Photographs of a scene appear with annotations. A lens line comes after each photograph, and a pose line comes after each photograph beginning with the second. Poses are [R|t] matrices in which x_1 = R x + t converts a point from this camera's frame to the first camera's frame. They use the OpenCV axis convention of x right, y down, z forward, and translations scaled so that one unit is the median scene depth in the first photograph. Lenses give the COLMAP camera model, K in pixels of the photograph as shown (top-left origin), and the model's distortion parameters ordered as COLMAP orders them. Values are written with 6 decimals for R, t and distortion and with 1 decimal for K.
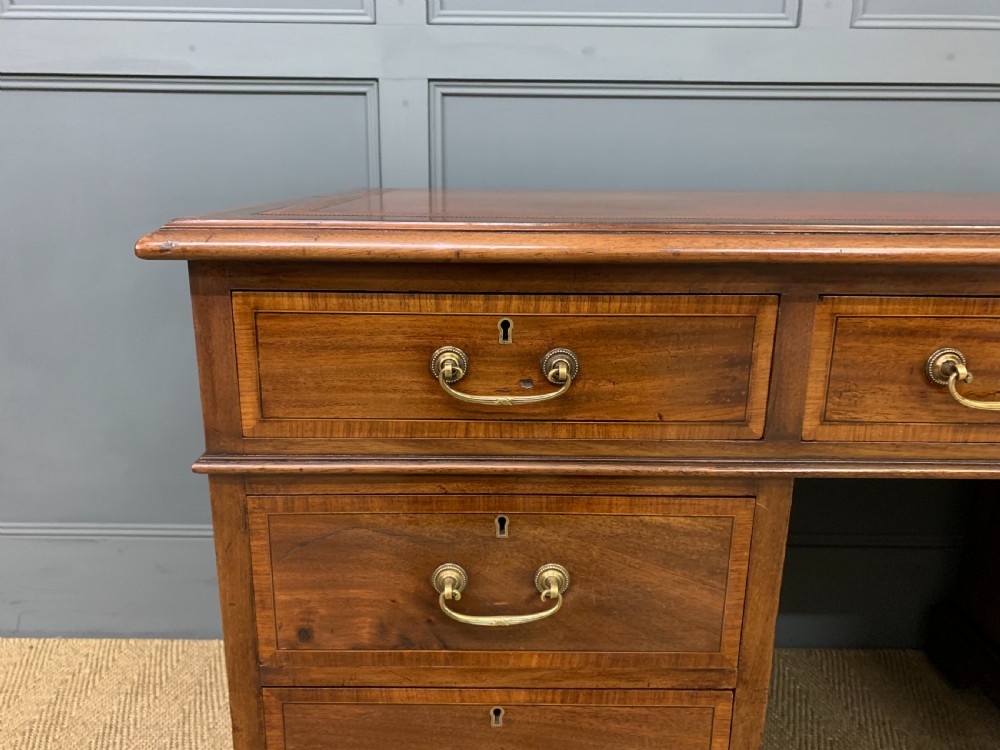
lens RADIAL K [[780.1, 0, 493.0], [0, 780.1, 373.7], [0, 0, 1]] dist [0.011491, 0.008983]
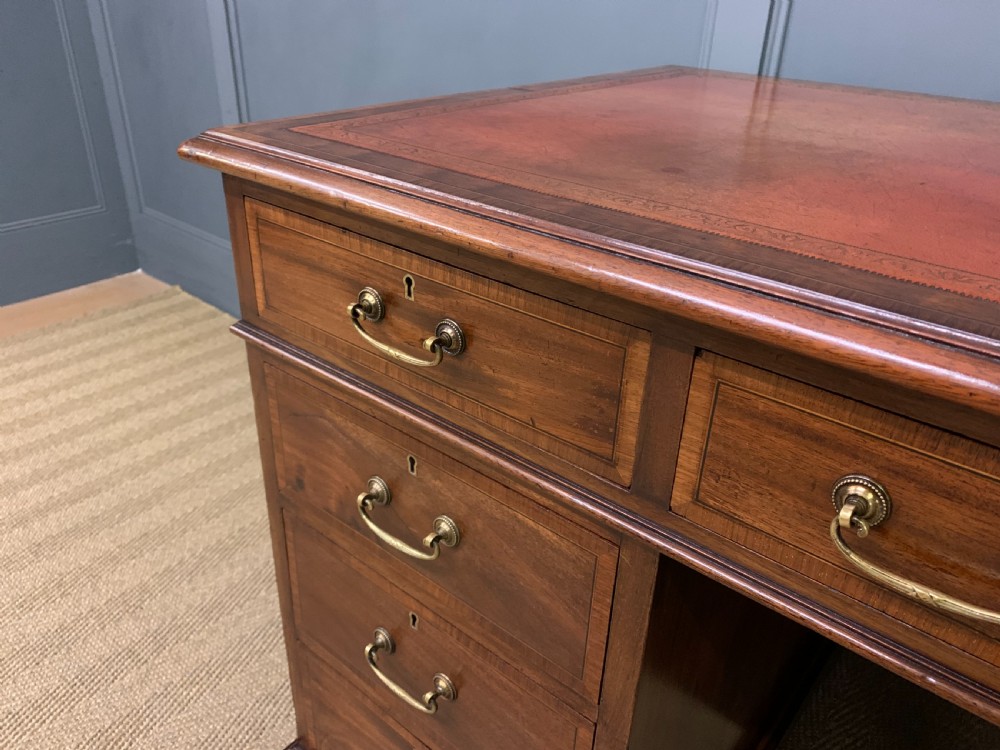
lens RADIAL K [[782.4, 0, 500.0], [0, 782.4, 375.0], [0, 0, 1]] dist [0.046744, -0.002465]
pose [[0.760419, 0.319526, -0.565389, 0.639058], [-0.196094, 0.942924, 0.269151, -0.218536], [0.619120, -0.093798, 0.779675, 0.255274]]
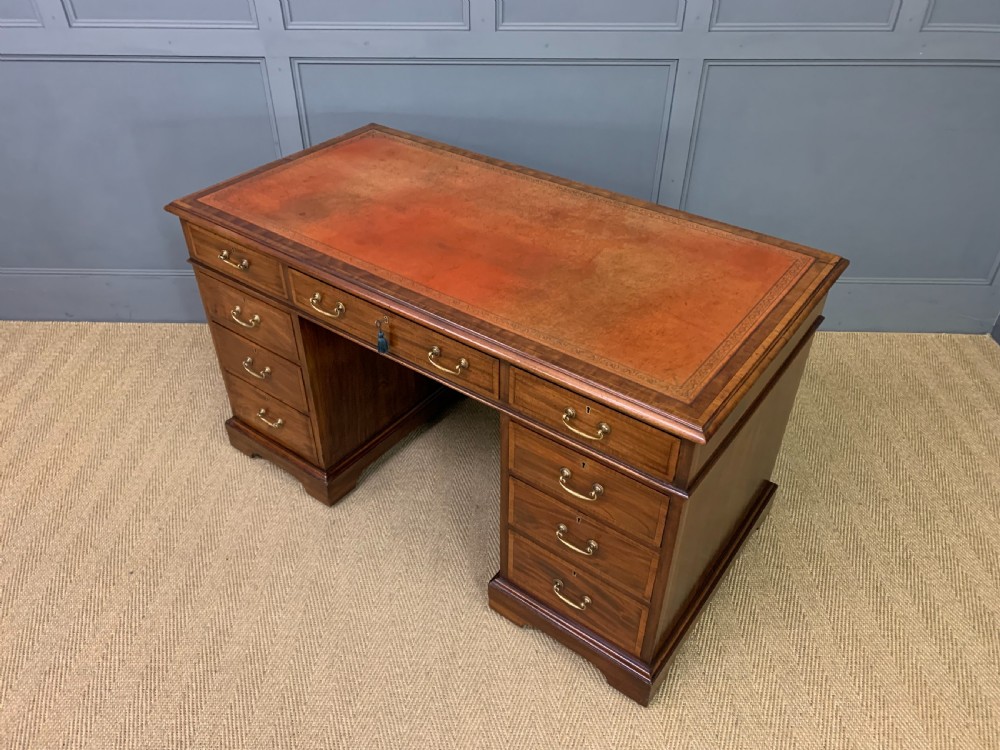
lens RADIAL K [[779.0, 0, 488.4], [0, 779.0, 382.6], [0, 0, 1]] dist [0.011434, 0.004009]
pose [[0.999696, 0.002069, -0.024567, 1.009070], [0.007547, 0.922961, 0.384821, -0.787237], [0.023470, -0.384889, 0.922664, -2.446467]]
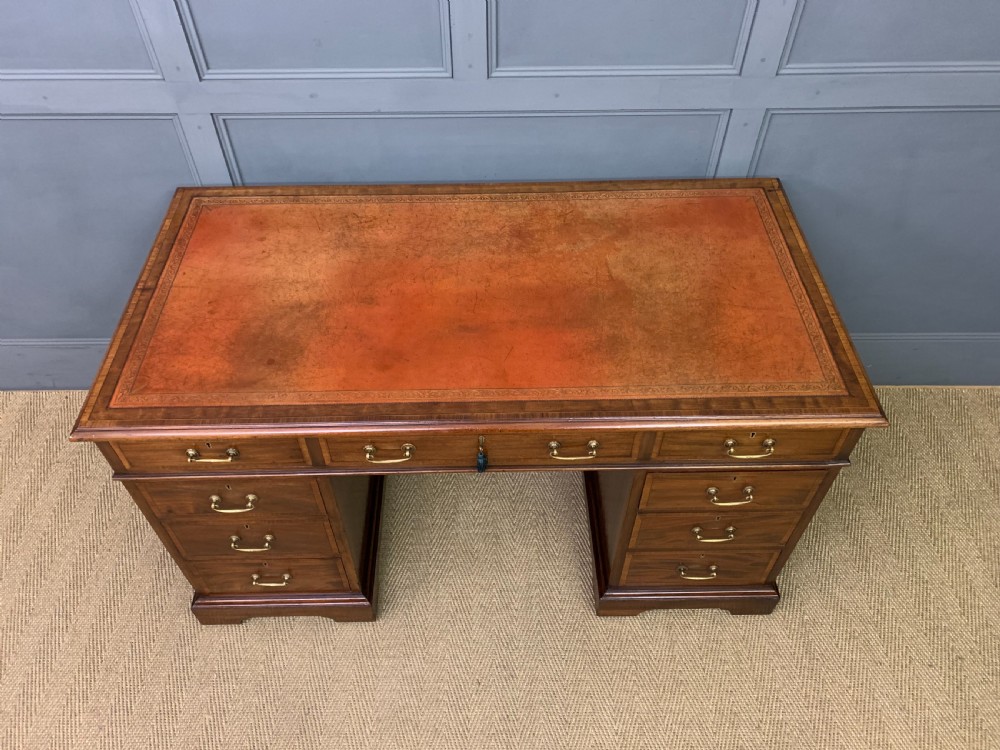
lens RADIAL K [[775.1, 0, 490.0], [0, 775.1, 369.4], [0, 0, 1]] dist [0.027936, -0.015048]
pose [[0.999793, -0.017269, -0.010804, 0.964658], [0.020364, 0.834227, 0.551045, -1.637991], [-0.000503, -0.551151, 0.834405, -1.079561]]
